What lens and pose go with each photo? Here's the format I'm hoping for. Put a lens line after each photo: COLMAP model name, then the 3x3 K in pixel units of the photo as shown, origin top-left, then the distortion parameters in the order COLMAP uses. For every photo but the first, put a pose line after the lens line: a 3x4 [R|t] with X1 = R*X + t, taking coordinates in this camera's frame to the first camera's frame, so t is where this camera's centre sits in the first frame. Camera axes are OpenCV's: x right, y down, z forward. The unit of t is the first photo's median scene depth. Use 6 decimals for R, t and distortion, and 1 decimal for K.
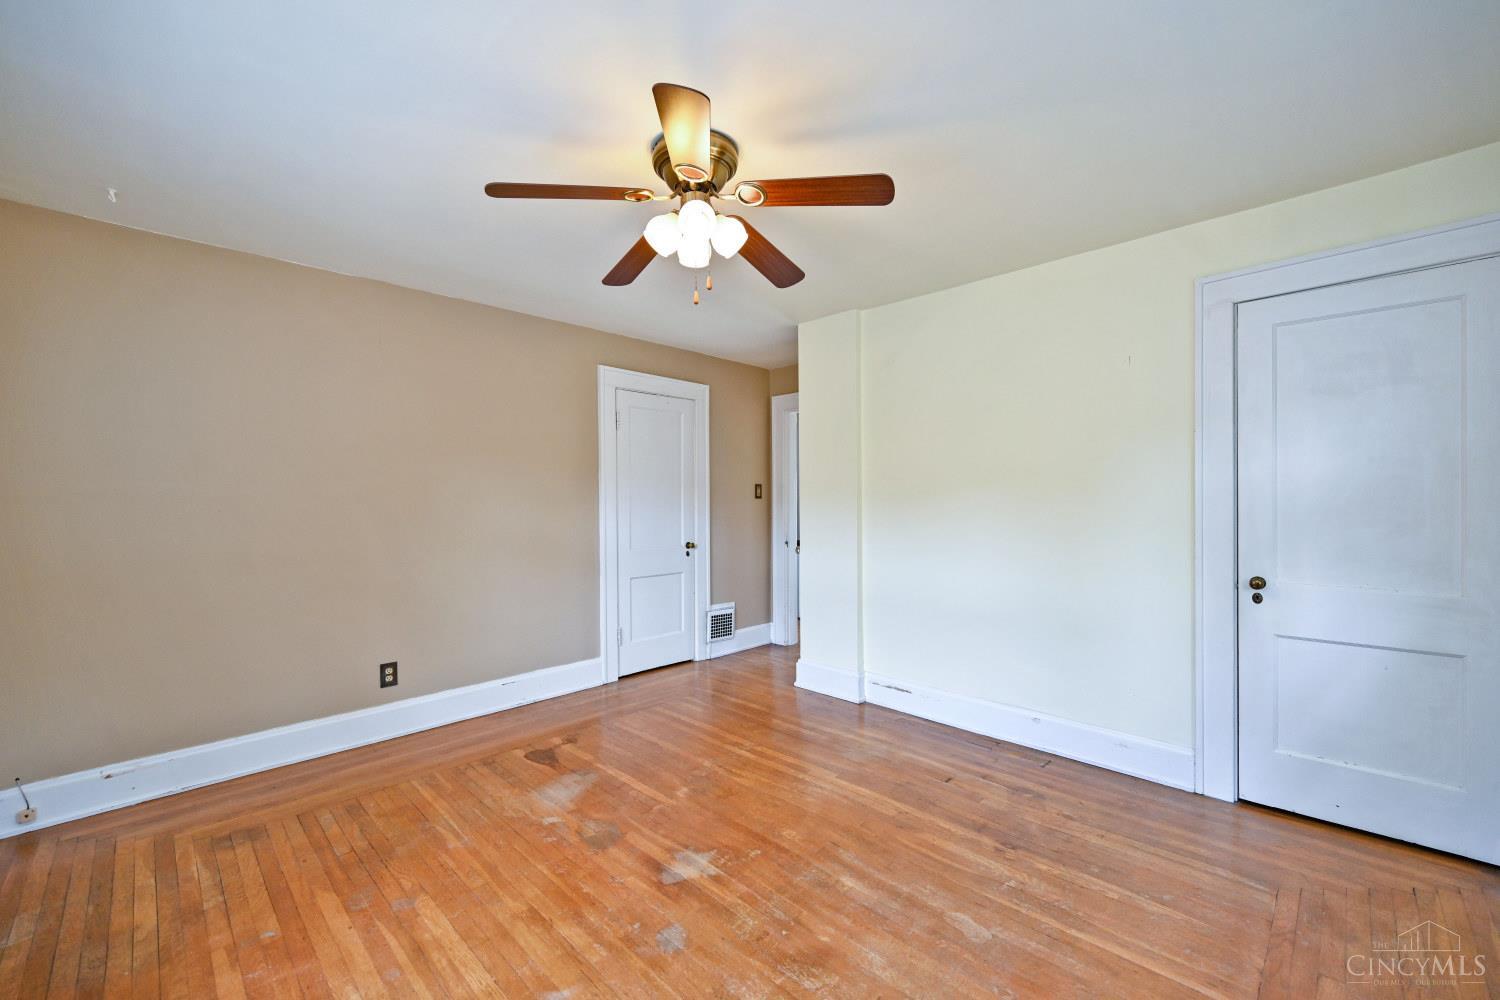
lens RADIAL K [[608.1, 0, 753.6], [0, 608.1, 499.0], [0, 0, 1]] dist [-0.000782, -0.000116]
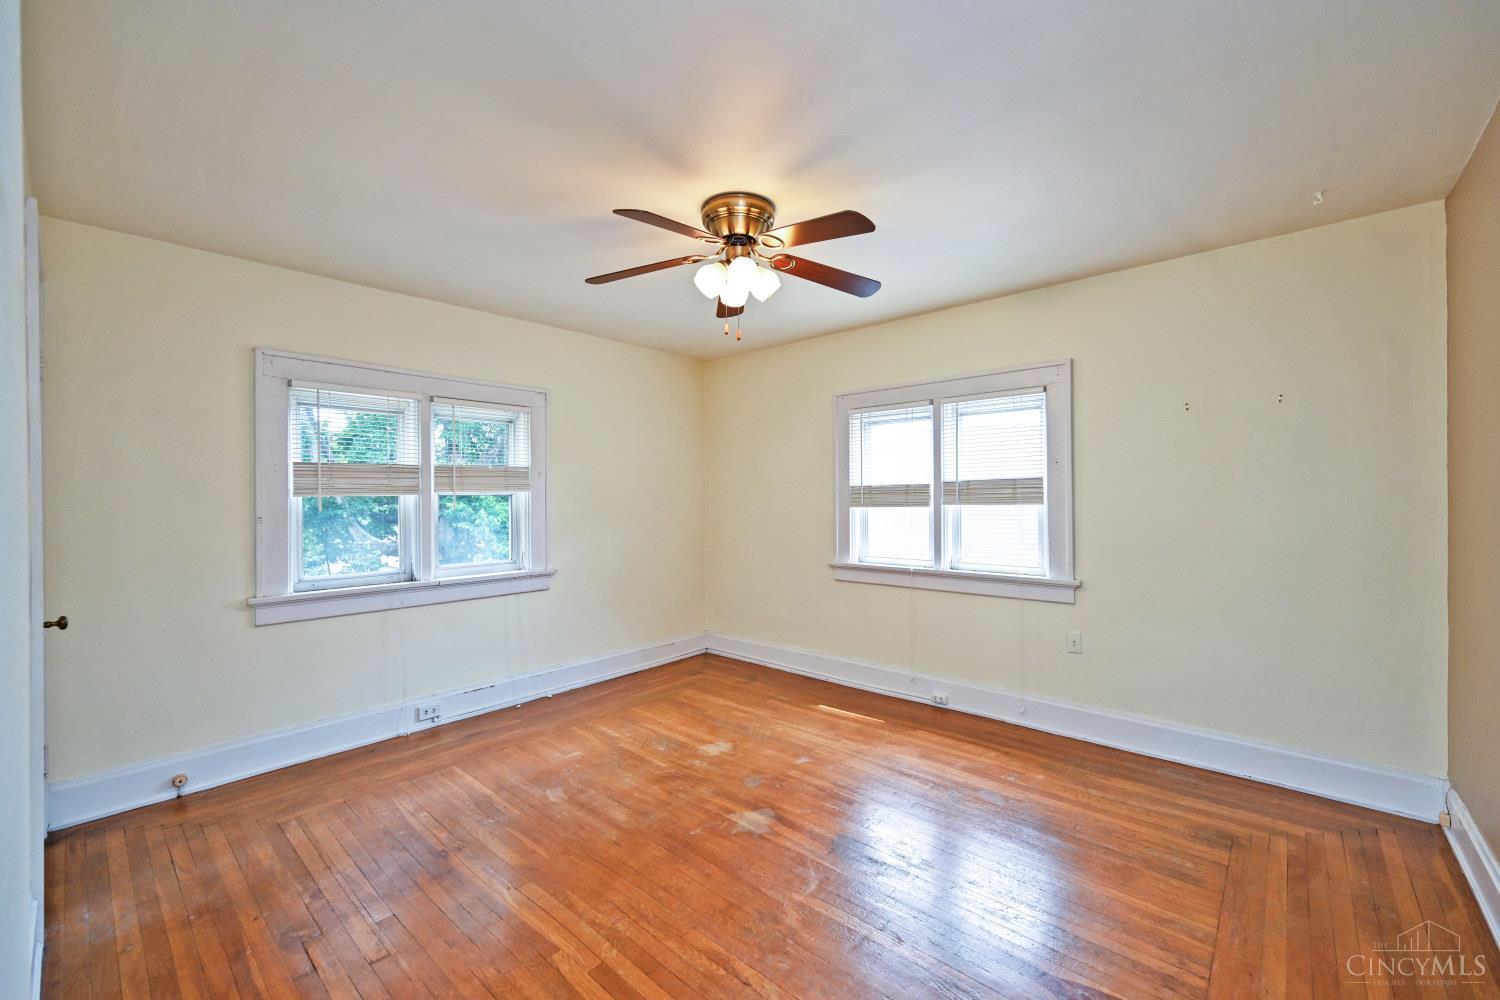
lens RADIAL K [[608.1, 0, 753.6], [0, 608.1, 499.0], [0, 0, 1]] dist [-0.000782, -0.000116]
pose [[-0.998397, 0.015630, -0.054398, -0.046008], [0.015669, 0.999877, -0.000298, -0.009211], [0.054387, -0.001150, -0.998519, 1.909421]]
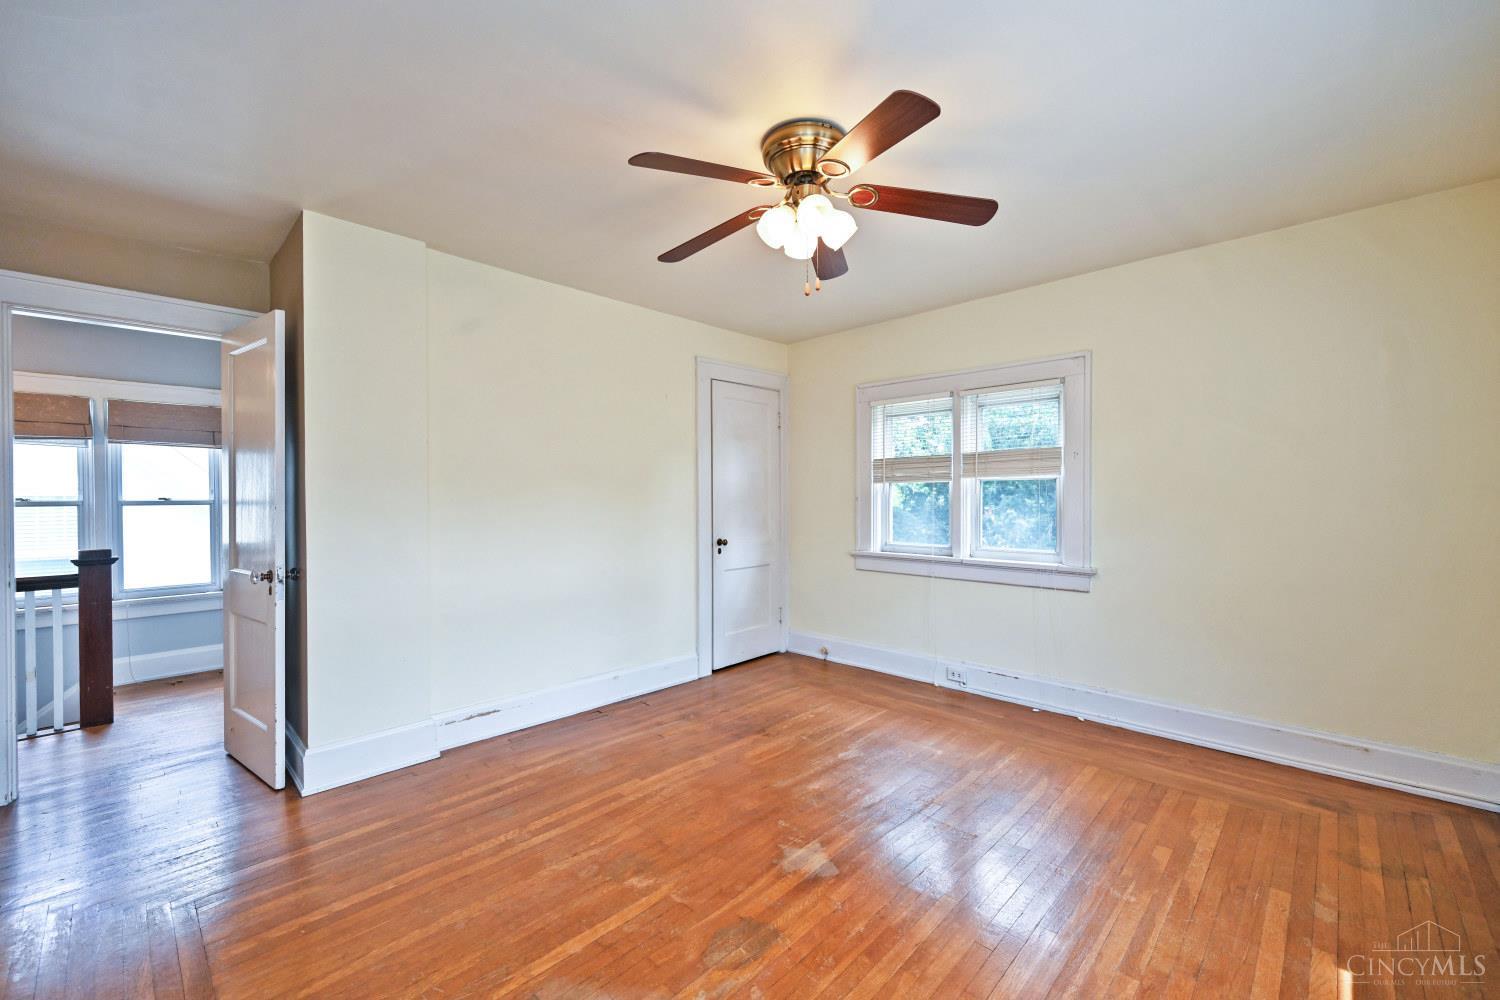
lens RADIAL K [[608.1, 0, 753.6], [0, 608.1, 499.0], [0, 0, 1]] dist [-0.000782, -0.000116]
pose [[-0.013410, 0.001280, 0.999909, -0.962528], [0.002940, 0.999995, -0.001241, 0.017814], [-0.999906, 0.002923, -0.013414, 0.971251]]
